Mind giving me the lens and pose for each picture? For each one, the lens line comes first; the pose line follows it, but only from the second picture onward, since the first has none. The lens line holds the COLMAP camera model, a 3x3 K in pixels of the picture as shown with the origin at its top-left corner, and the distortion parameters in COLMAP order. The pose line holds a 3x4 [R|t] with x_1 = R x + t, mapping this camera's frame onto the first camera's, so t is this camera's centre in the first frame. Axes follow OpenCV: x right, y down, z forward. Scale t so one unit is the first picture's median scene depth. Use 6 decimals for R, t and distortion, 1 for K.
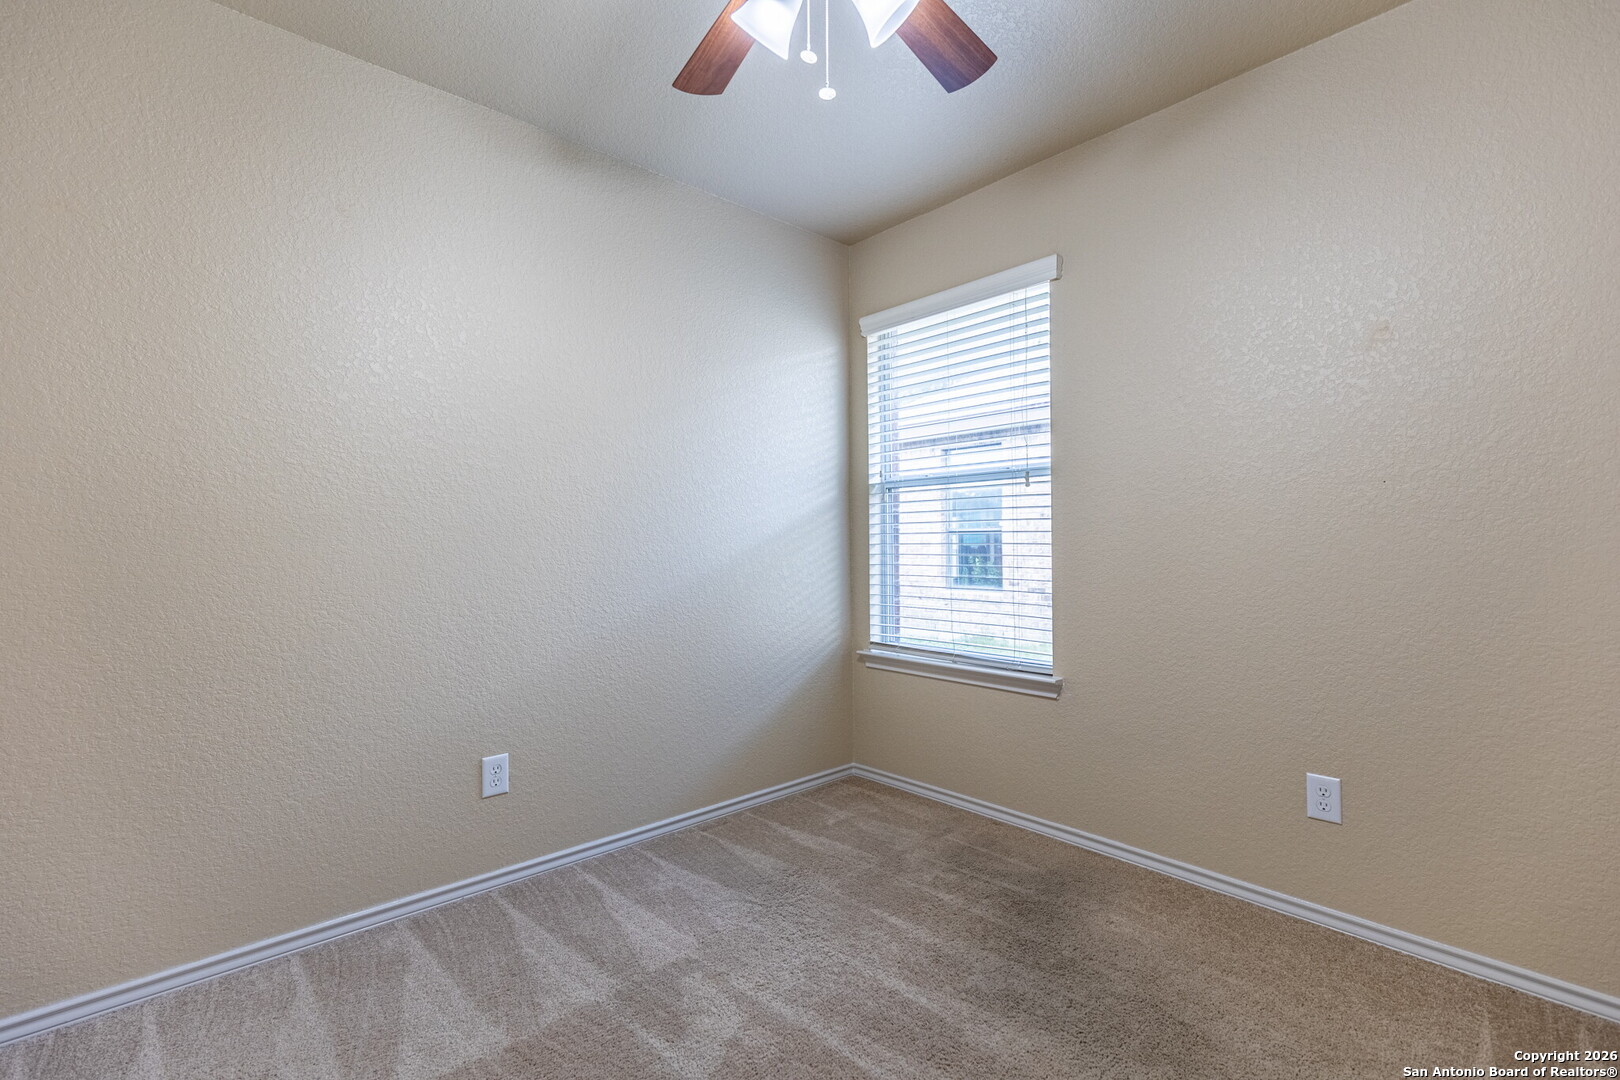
lens RADIAL K [[730.2, 0, 815.0], [0, 730.2, 541.3], [0, 0, 1]] dist [0.005994, -0.000275]
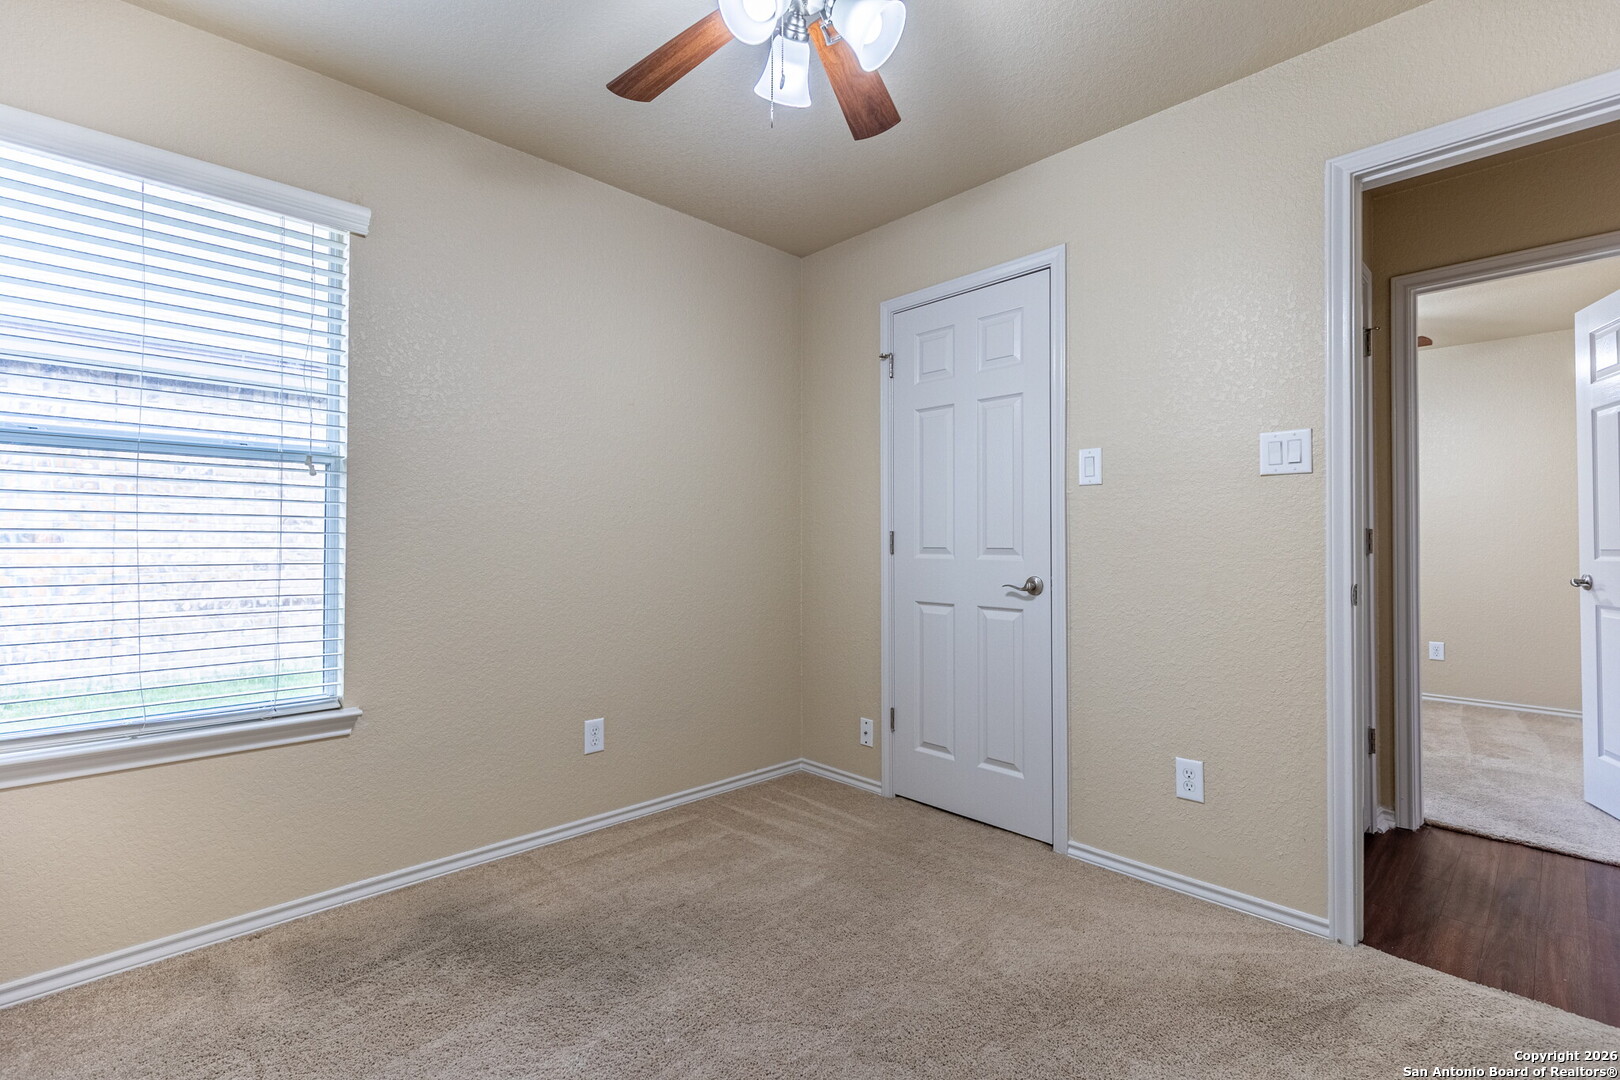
lens RADIAL K [[730.2, 0, 810.4], [0, 730.2, 544.7], [0, 0, 1]] dist [0.005994, -0.000275]
pose [[-0.043836, 0.011886, 0.998968, -0.536279], [0.002190, 0.999928, -0.011802, 0.010367], [-0.999036, 0.001671, -0.043859, 0.519199]]
